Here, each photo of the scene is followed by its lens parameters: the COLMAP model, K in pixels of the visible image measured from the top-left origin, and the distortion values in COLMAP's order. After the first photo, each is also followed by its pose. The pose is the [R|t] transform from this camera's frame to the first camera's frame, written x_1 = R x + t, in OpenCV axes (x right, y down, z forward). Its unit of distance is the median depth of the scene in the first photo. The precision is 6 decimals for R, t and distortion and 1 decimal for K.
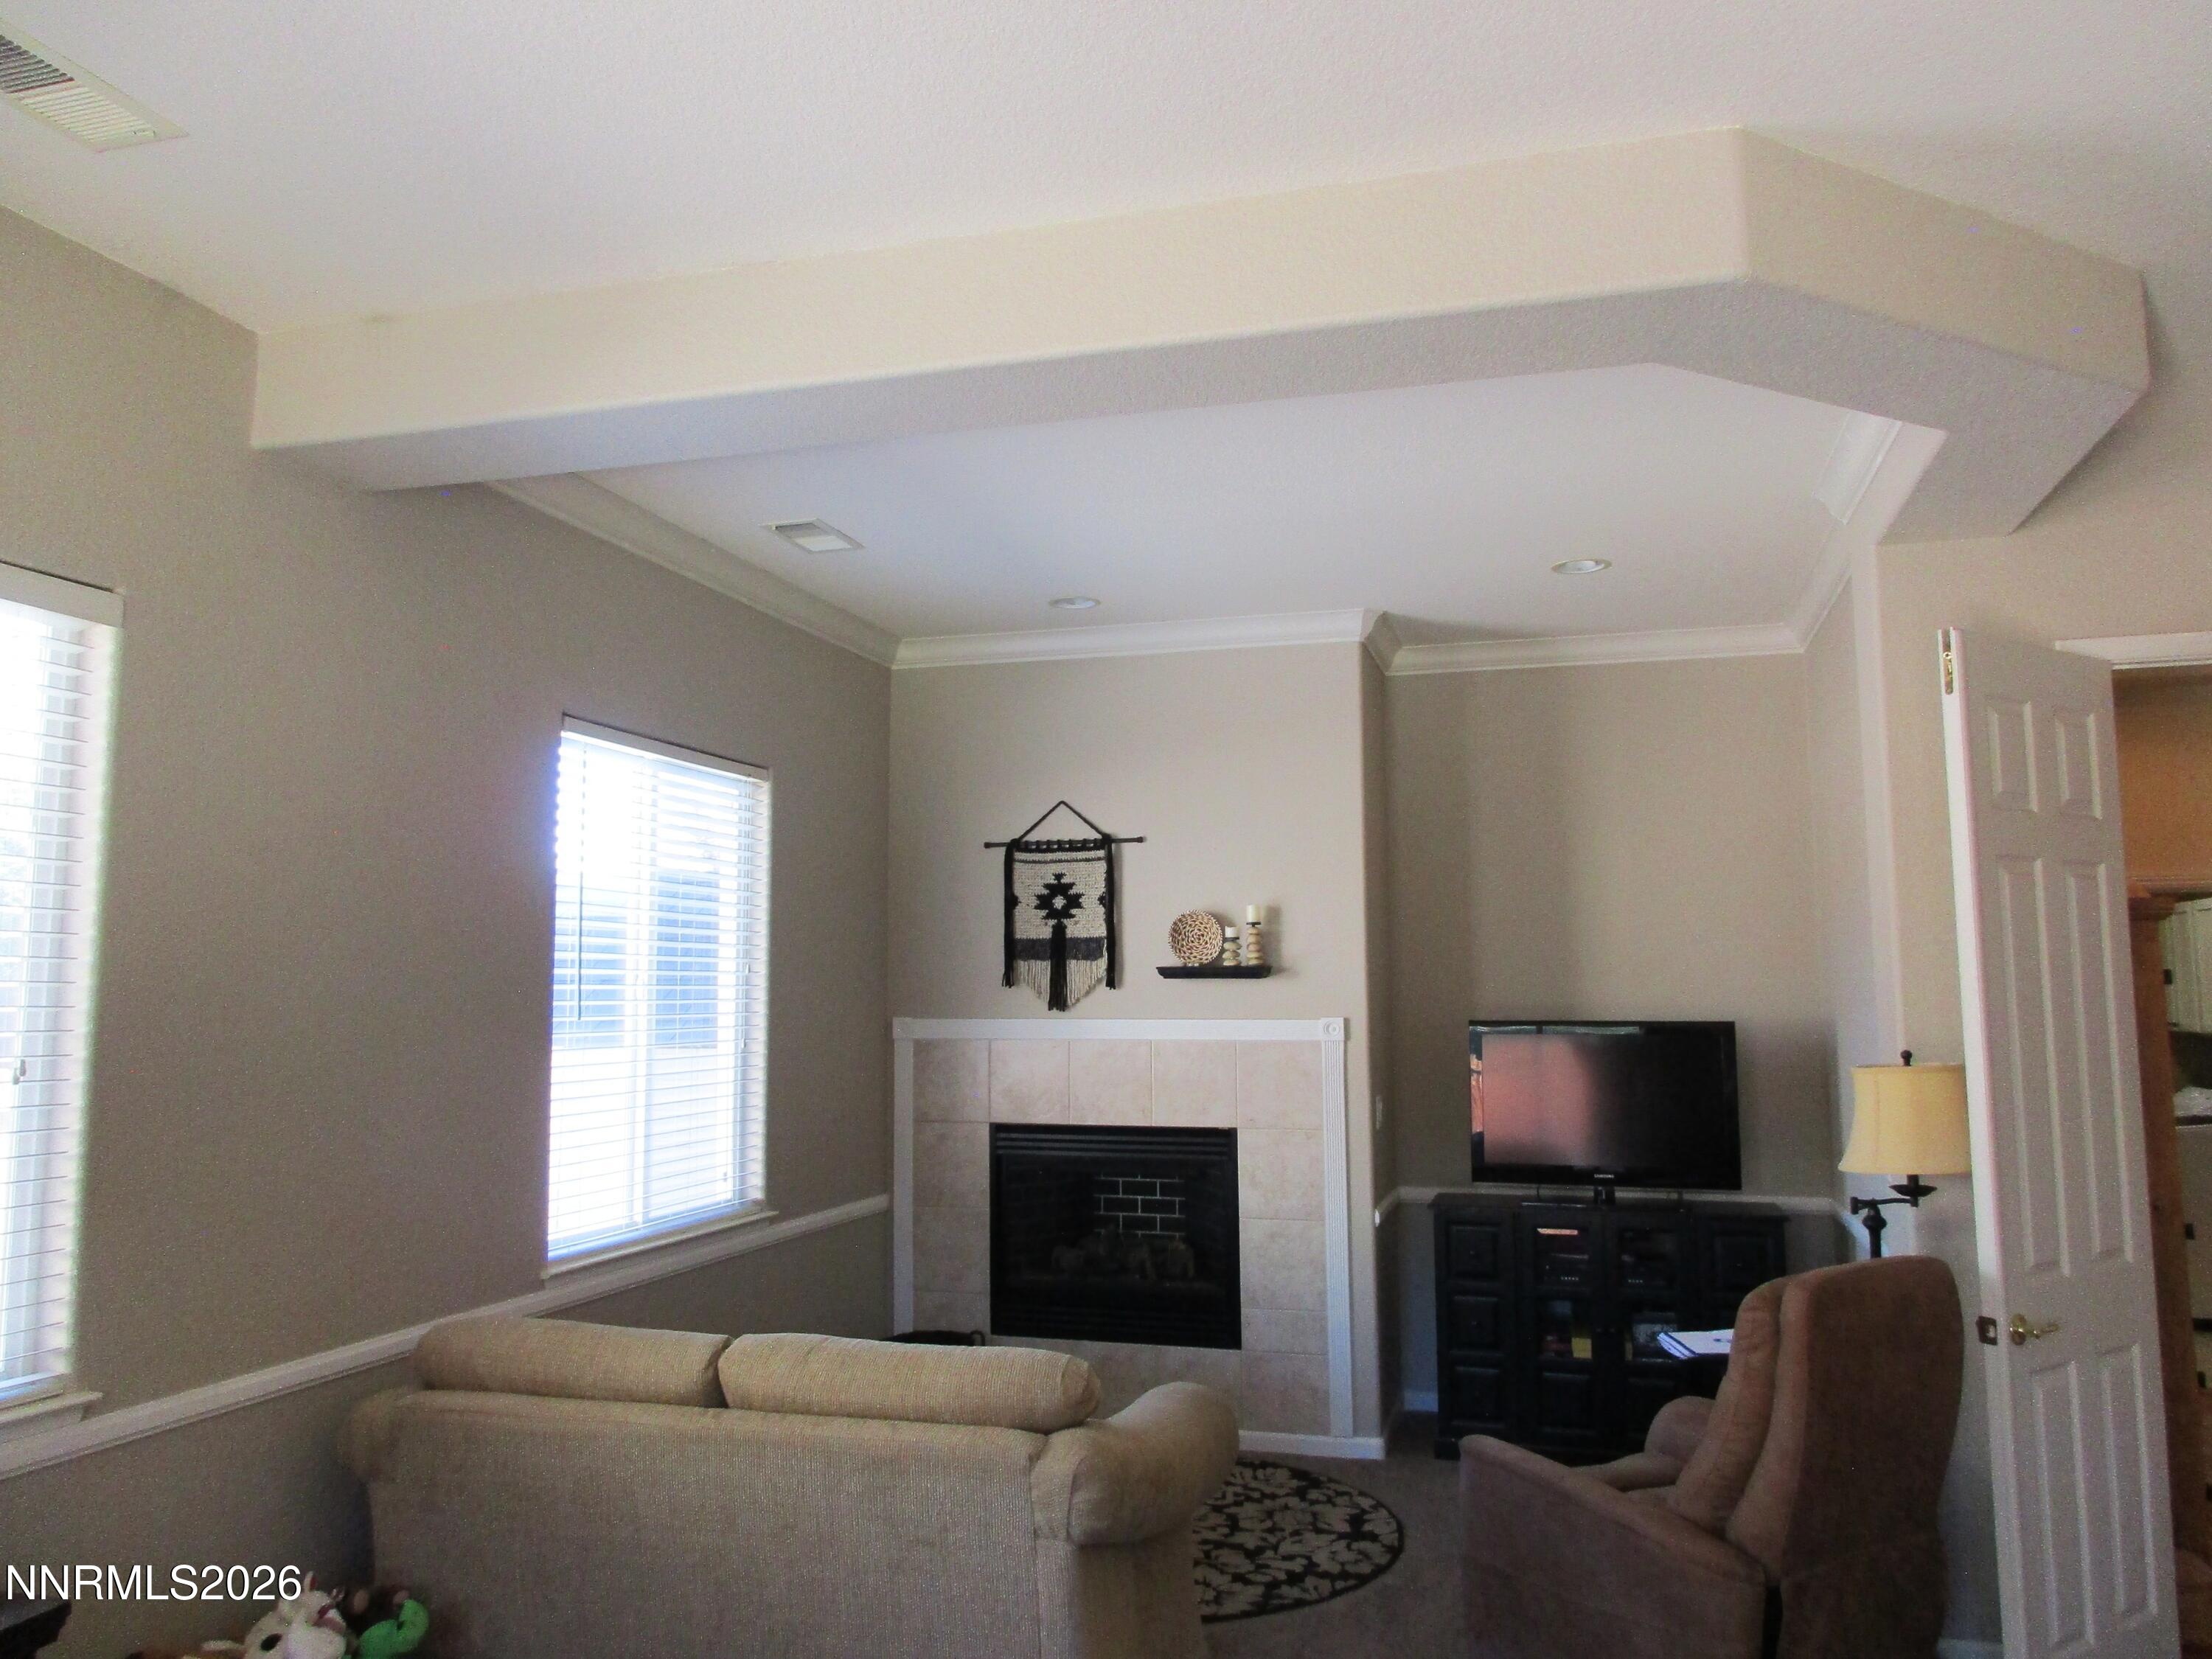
lens RADIAL K [[1636.7, 0, 1097.9], [0, 1636.7, 829.3], [0, 0, 1]] dist [-0.011333, 0.008332]
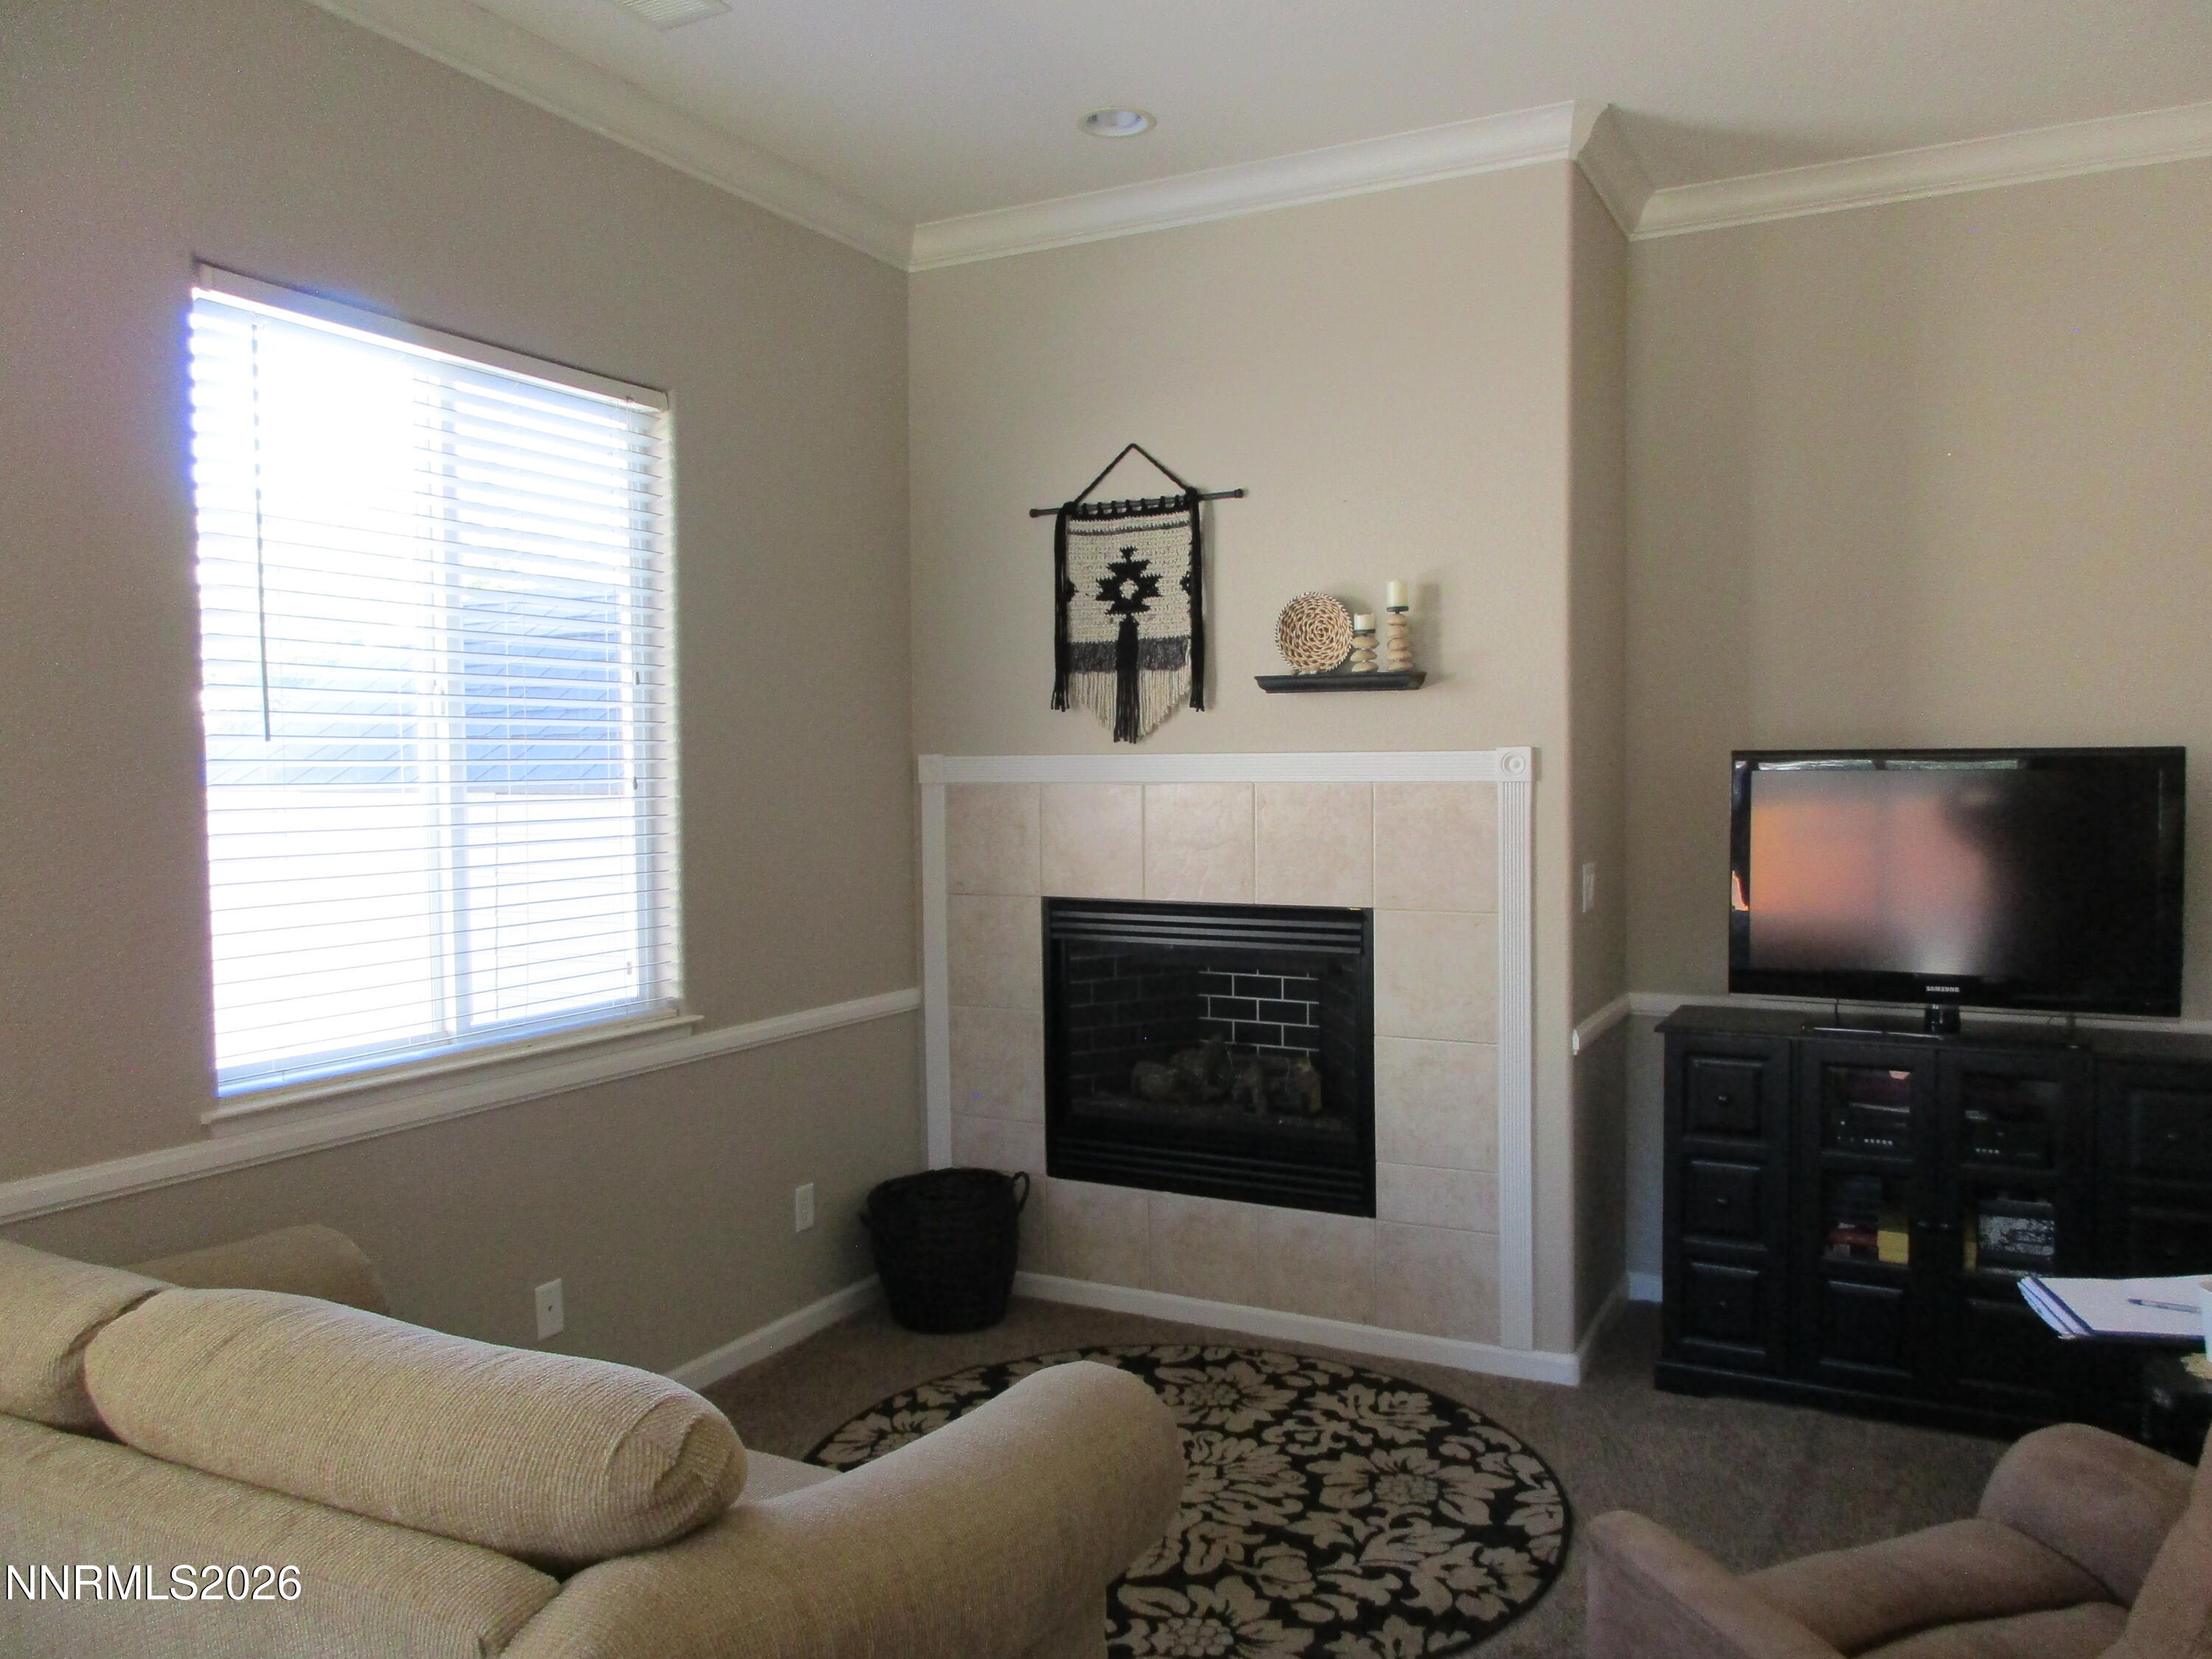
lens RADIAL K [[1636.7, 0, 1097.9], [0, 1636.7, 829.3], [0, 0, 1]] dist [-0.011333, 0.008332]
pose [[0.980751, 0.003769, -0.195225, 0.106159], [0.023592, 0.990202, 0.137633, 0.052024], [0.193831, -0.139589, 0.971053, 0.312774]]
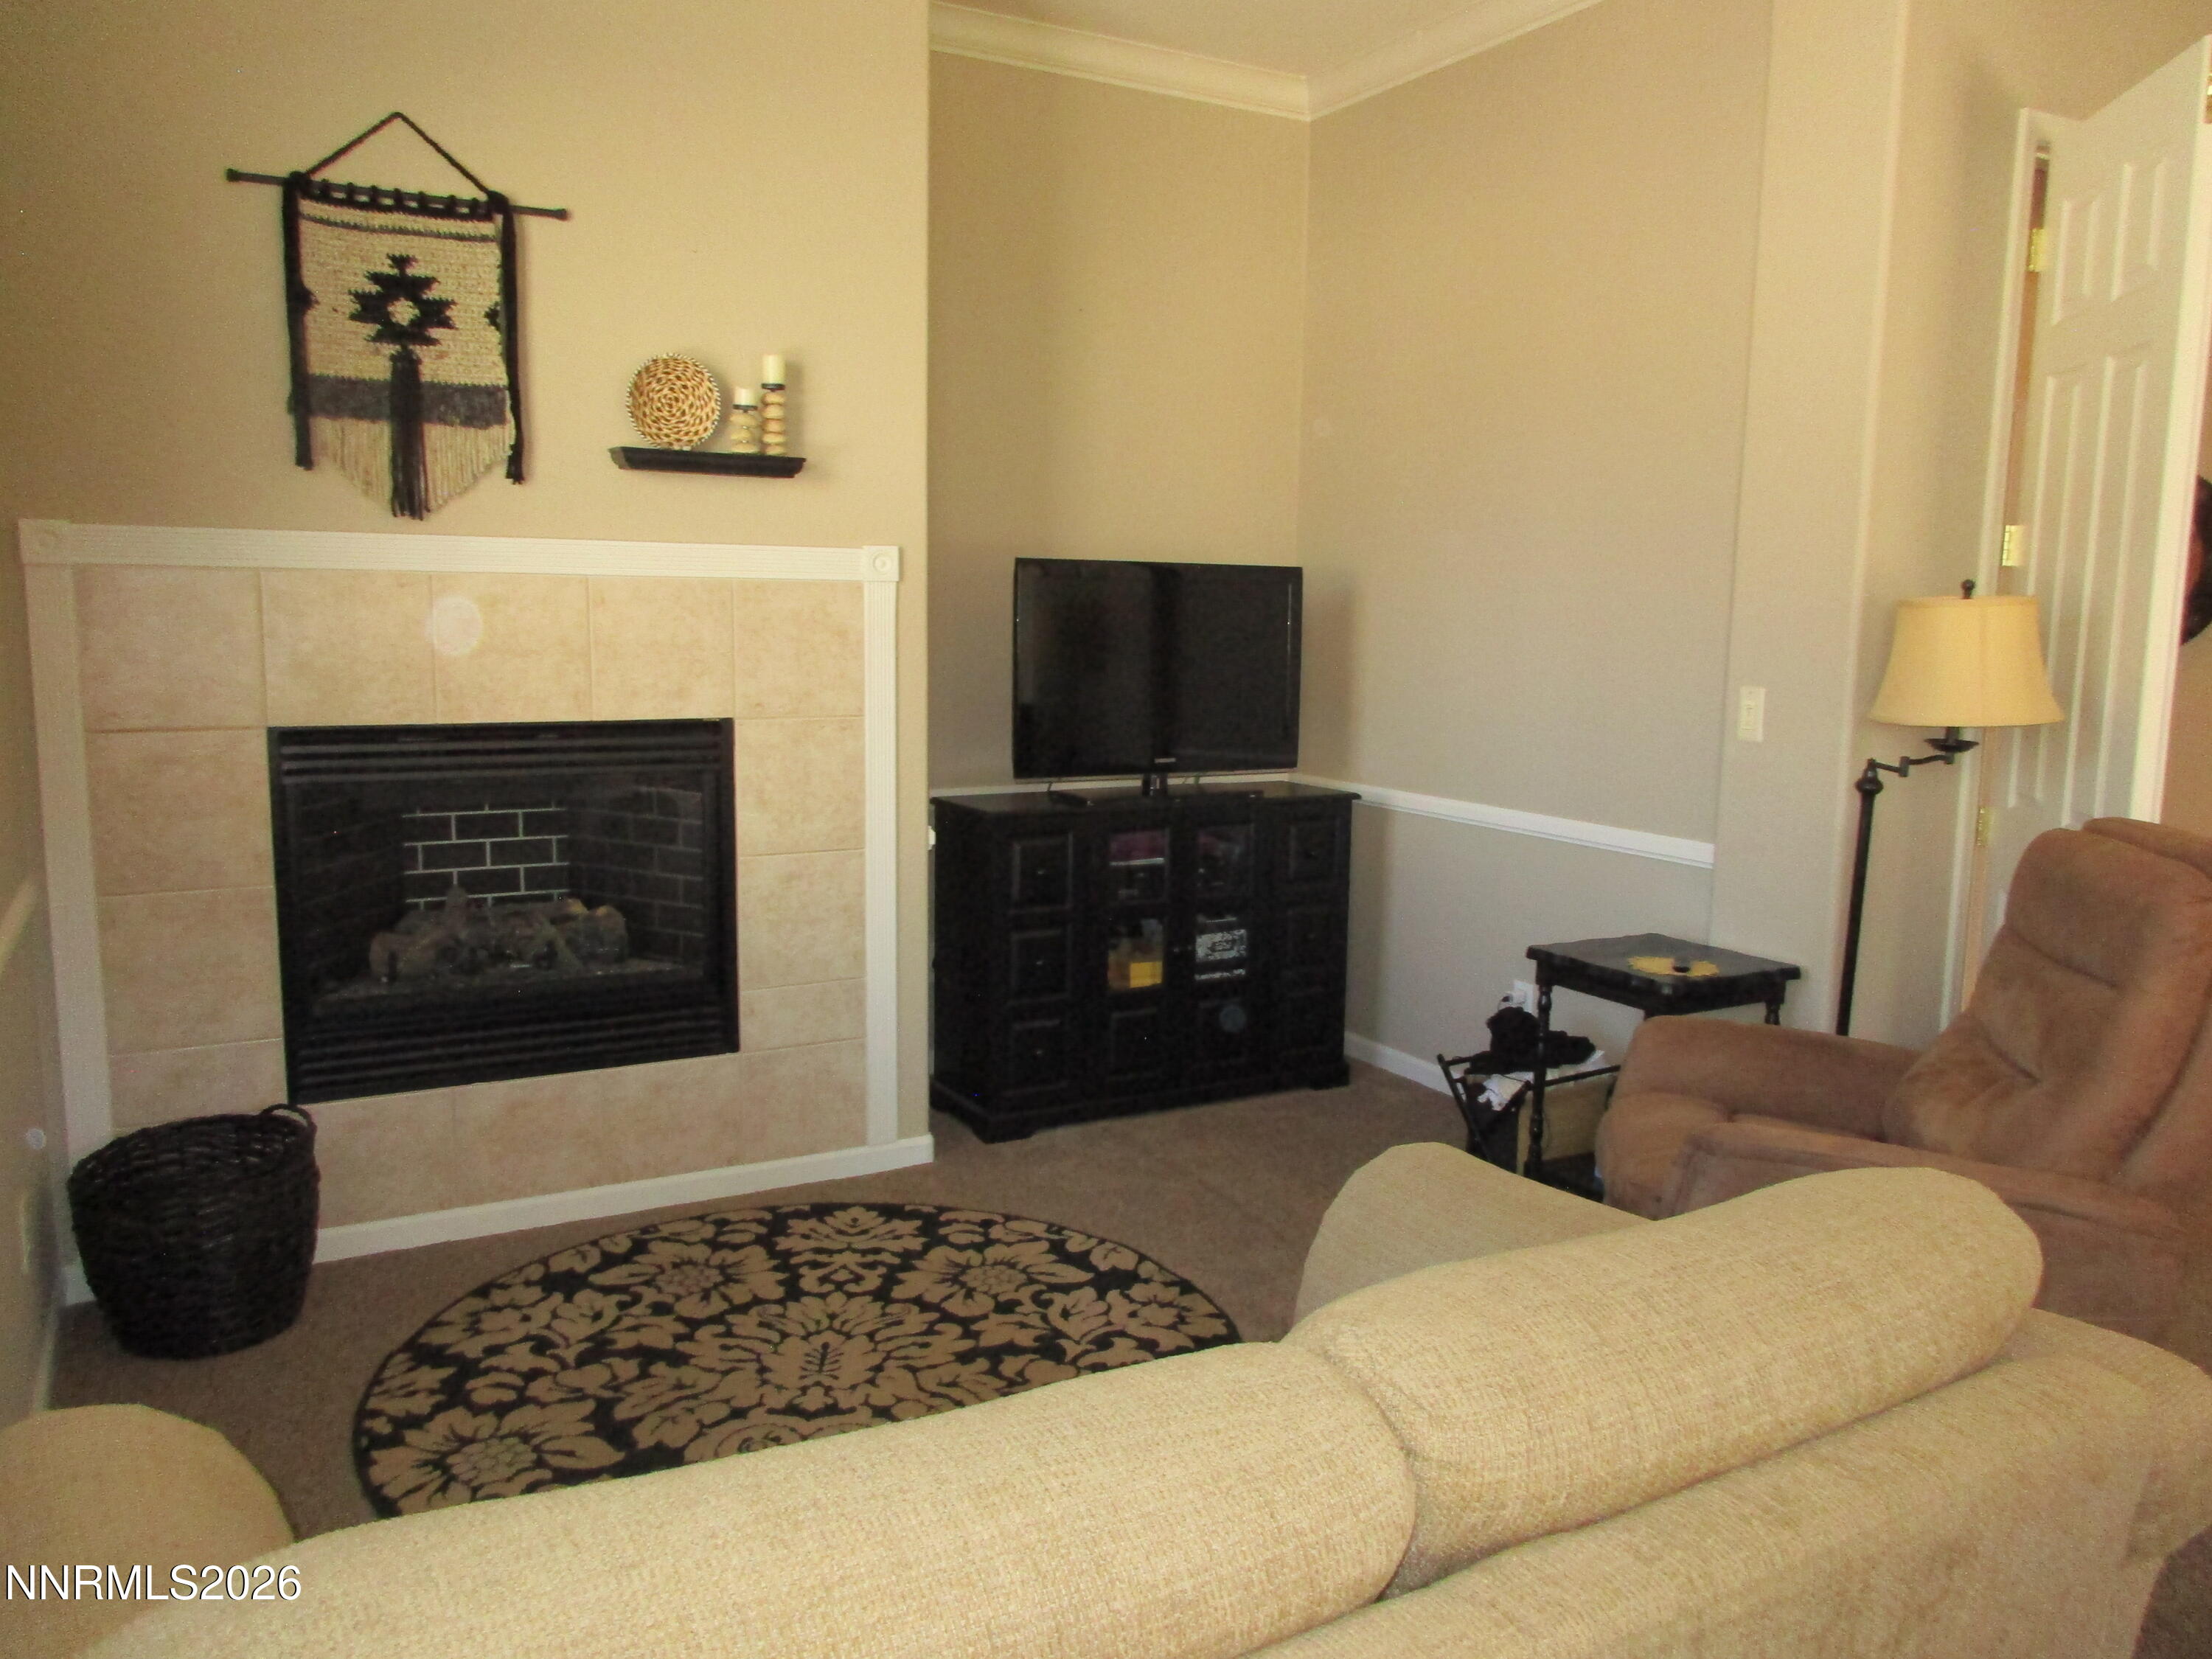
lens RADIAL K [[1636.7, 0, 1097.9], [0, 1636.7, 829.3], [0, 0, 1]] dist [-0.011333, 0.008332]
pose [[0.699932, -0.082725, 0.709402, -0.267628], [-0.090210, 0.975074, 0.202712, 0.084366], [-0.708489, -0.205879, 0.675024, 0.468701]]
